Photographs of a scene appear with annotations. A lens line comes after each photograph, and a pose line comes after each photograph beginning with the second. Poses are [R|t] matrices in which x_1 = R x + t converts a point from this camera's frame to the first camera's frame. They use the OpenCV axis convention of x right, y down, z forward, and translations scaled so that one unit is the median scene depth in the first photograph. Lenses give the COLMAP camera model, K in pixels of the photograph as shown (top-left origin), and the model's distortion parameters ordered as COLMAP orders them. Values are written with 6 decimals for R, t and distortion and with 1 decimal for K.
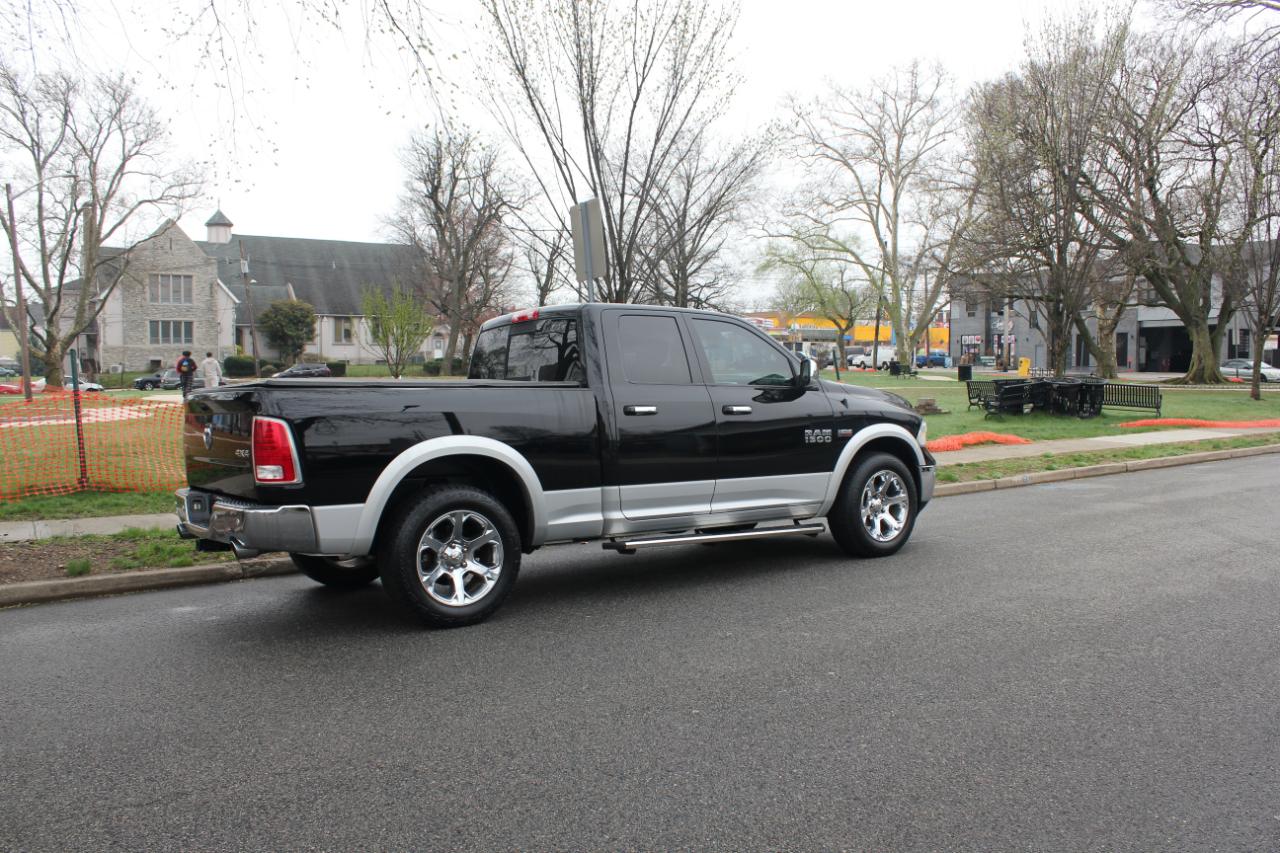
lens RADIAL K [[1083.4, 0, 656.8], [0, 1083.4, 428.5], [0, 0, 1]] dist [-0.176679, 0.172500]
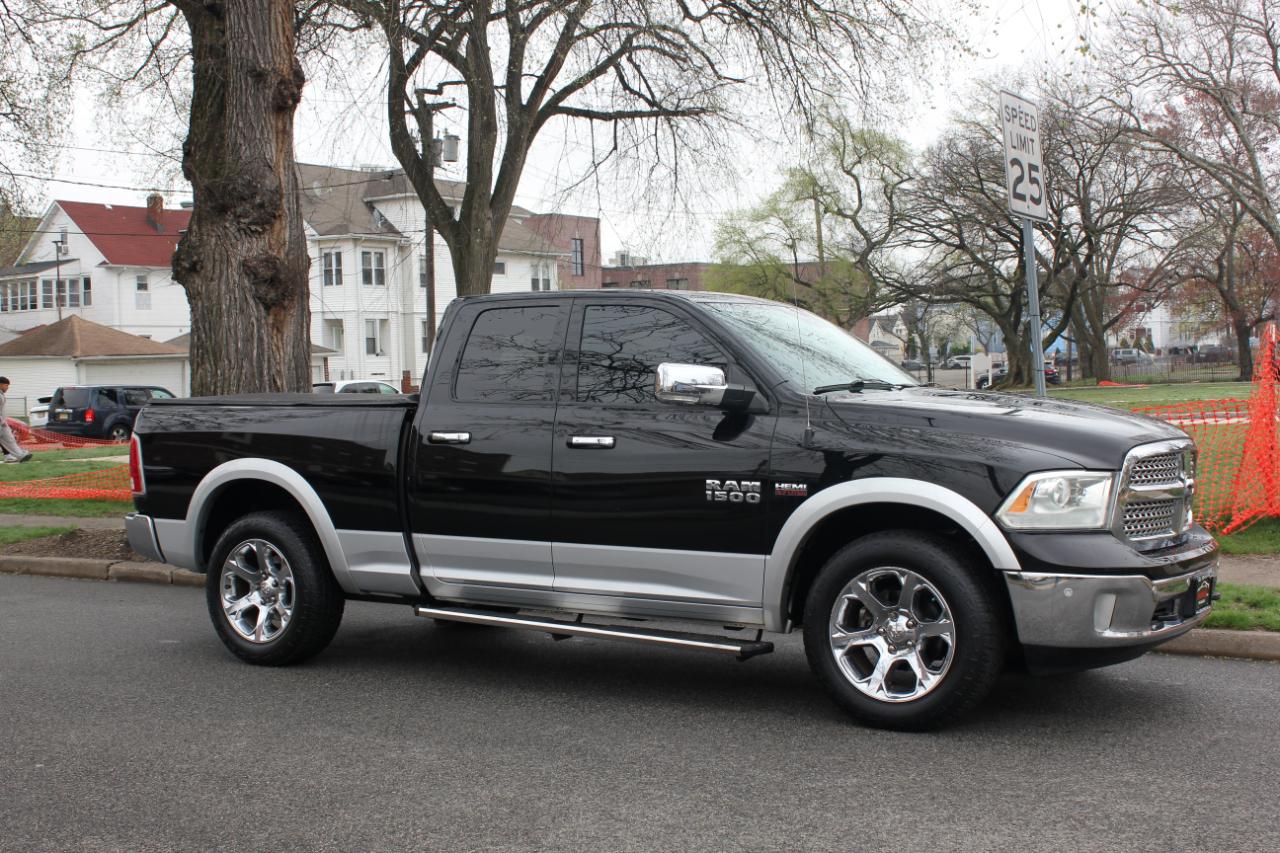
lens RADIAL K [[1572.5, 0, 653.5], [0, 1572.5, 429.9], [0, 0, 1]] dist [-0.086442, 0.116417]
pose [[0.365135, 0.030529, -0.930454, 0.108428], [-0.026066, 0.999406, 0.022562, -0.005200], [0.930590, 0.016015, 0.365713, 0.075071]]
